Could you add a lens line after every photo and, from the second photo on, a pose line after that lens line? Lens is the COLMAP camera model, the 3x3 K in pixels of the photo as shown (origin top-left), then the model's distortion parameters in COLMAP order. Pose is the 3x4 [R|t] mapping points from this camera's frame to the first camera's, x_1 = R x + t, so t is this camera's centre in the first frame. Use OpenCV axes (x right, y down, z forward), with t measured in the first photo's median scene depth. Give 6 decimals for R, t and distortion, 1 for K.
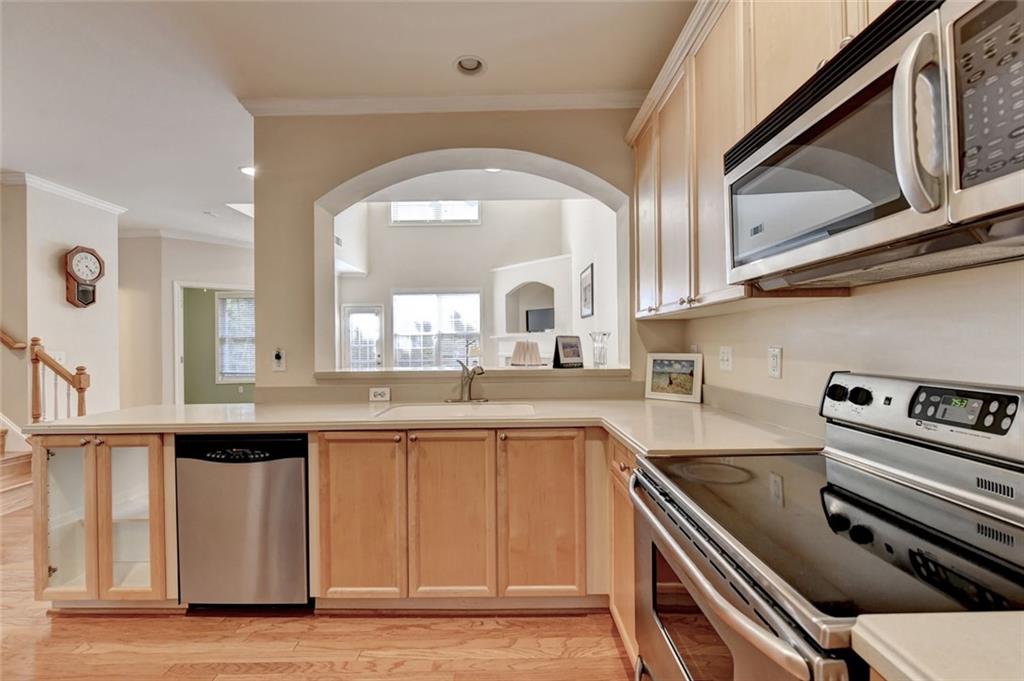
lens RADIAL K [[407.4, 0, 512.0], [0, 407.4, 340.5], [0, 0, 1]] dist [-0.002174, -0.000220]
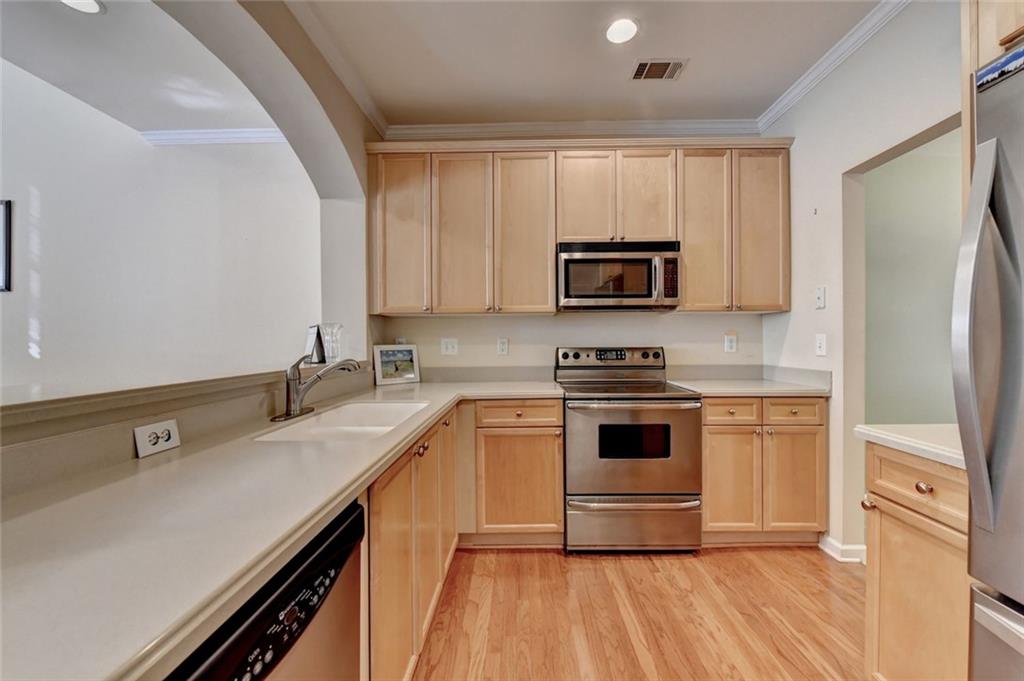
lens RADIAL K [[417.1, 0, 513.8], [0, 417.1, 346.1], [0, 0, 1]] dist [-0.008690, -0.000166]
pose [[0.011192, -0.002356, 0.999935, -0.770600], [0.001257, 0.999996, 0.002342, 0.031002], [-0.999937, 0.001230, 0.011195, 0.599756]]
